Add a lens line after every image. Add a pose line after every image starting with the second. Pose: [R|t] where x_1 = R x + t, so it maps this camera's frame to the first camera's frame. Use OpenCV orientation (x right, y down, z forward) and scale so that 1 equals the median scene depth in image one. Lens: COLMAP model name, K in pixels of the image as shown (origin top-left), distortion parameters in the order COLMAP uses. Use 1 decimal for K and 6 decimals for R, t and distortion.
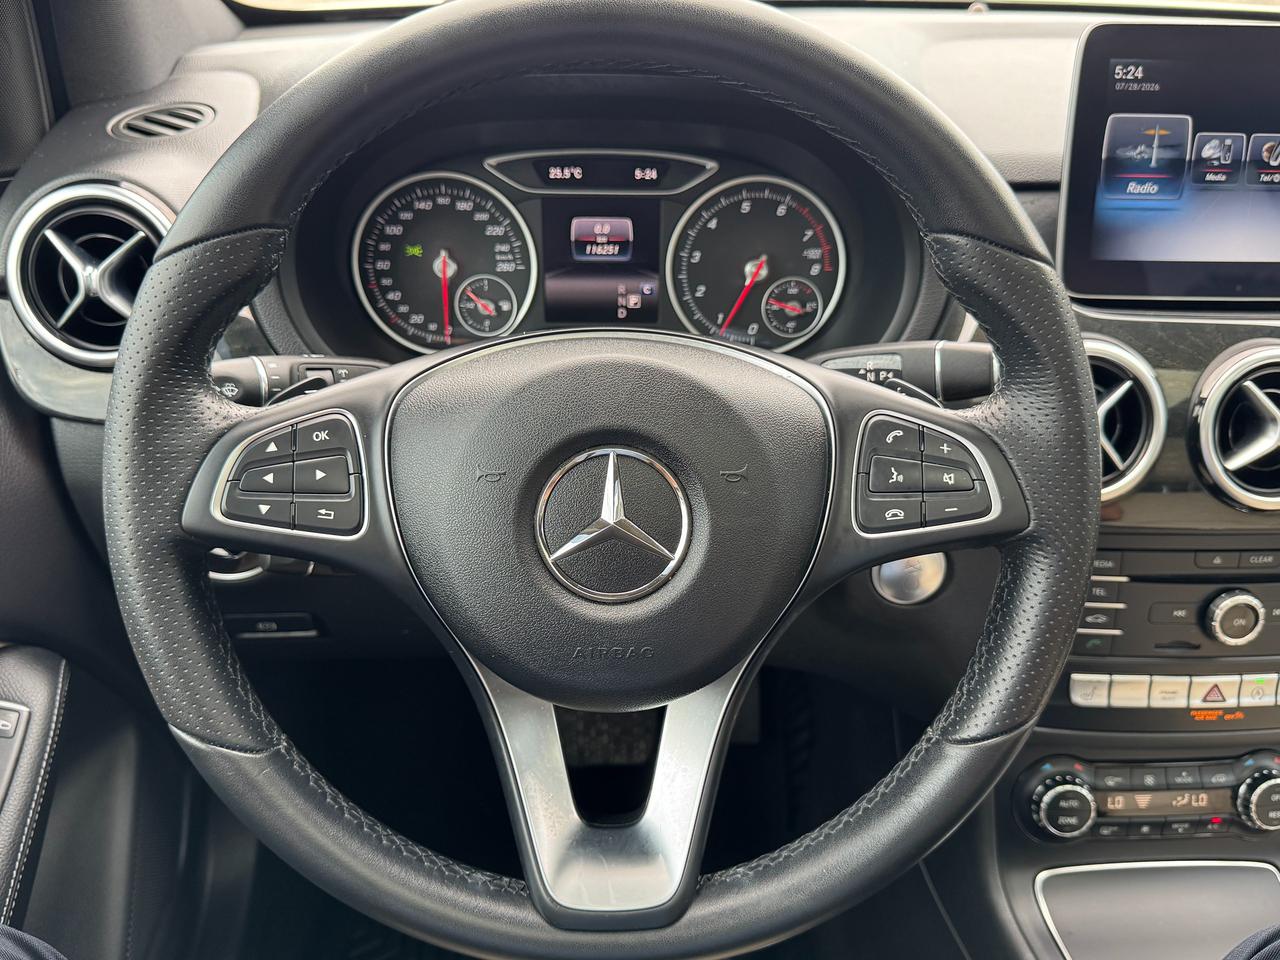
lens RADIAL K [[1103.0, 0, 640.8], [0, 1103.0, 498.2], [0, 0, 1]] dist [0.140671, -0.308116]
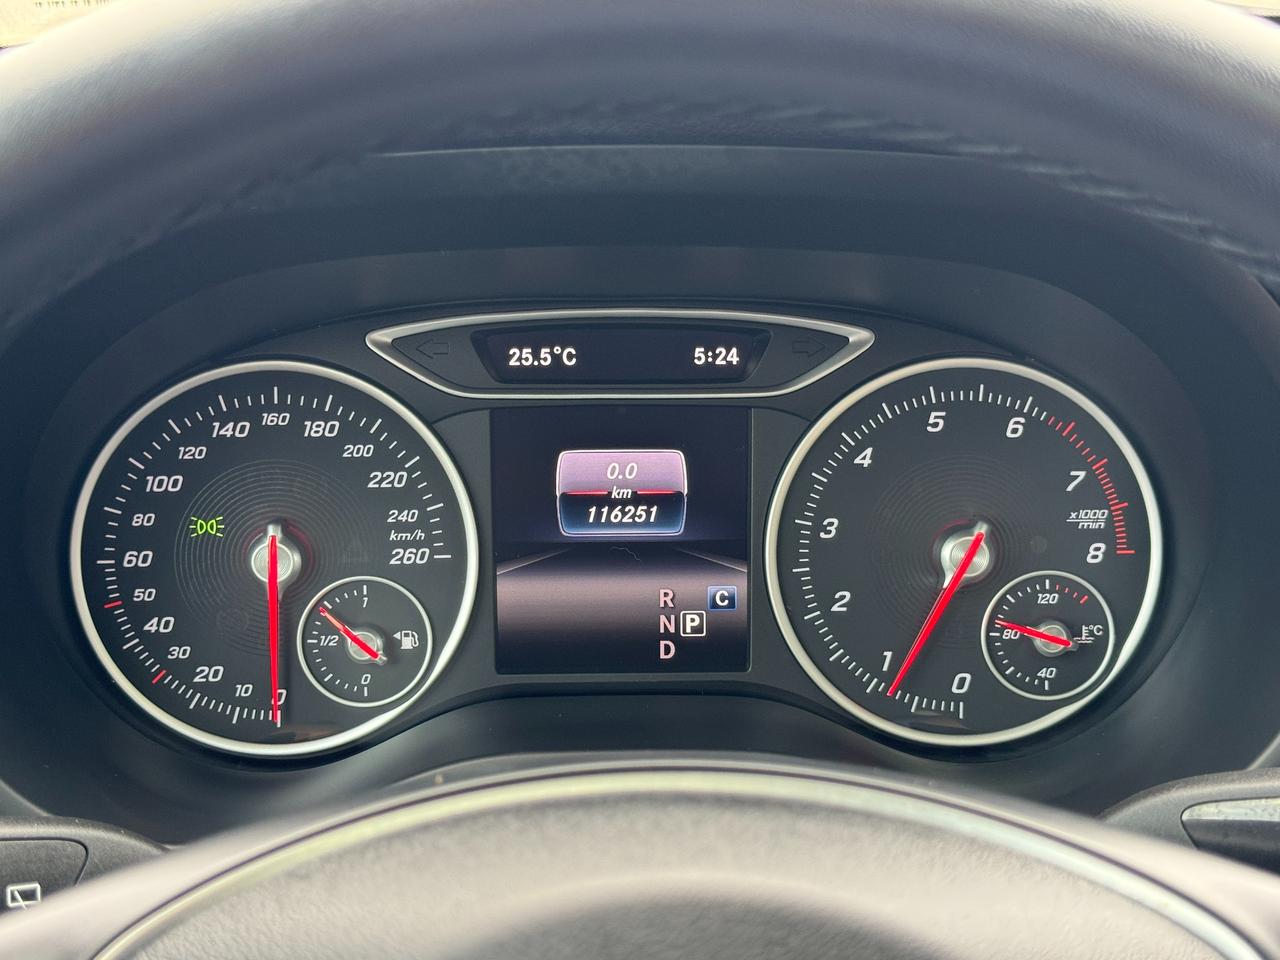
lens RADIAL K [[1860.9, 0, 640.0], [0, 1860.9, 480.0], [0, 0, 1]] dist [0.102848, 0.004836]
pose [[0.999870, -0.013793, -0.008370, -0.021304], [0.011819, 0.979321, -0.201966, -0.084940], [0.010983, 0.201841, 0.979357, 0.253503]]
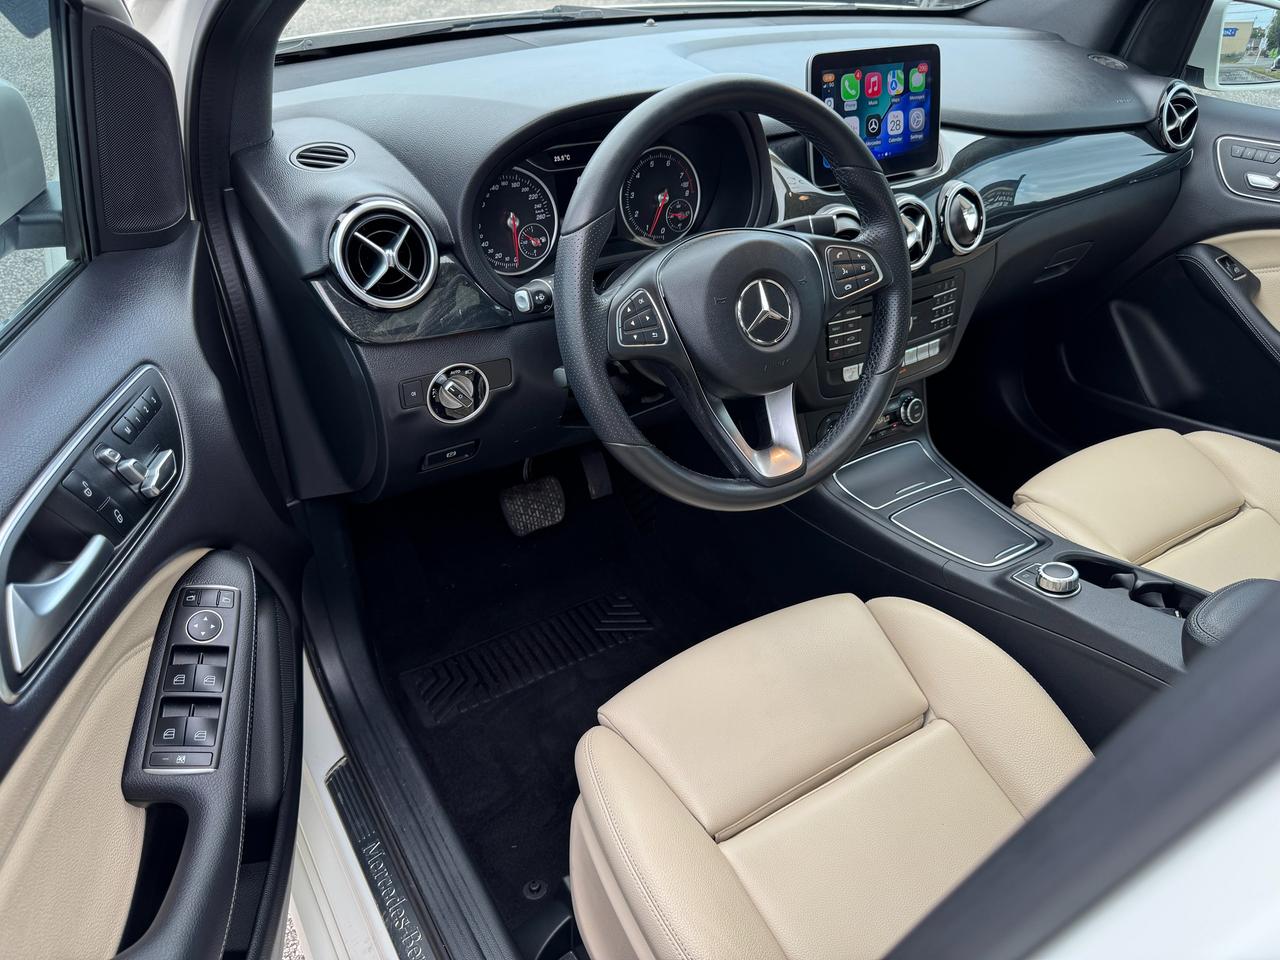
lens RADIAL K [[903.3, 0, 642.5], [0, 903.3, 509.6], [0, 0, 1]] dist [0.060669, -0.103052]
pose [[0.864279, -0.287673, 0.412633, -0.715738], [0.229932, 0.955545, 0.184570, 0.006734], [-0.447385, -0.064642, 0.892002, -0.390345]]
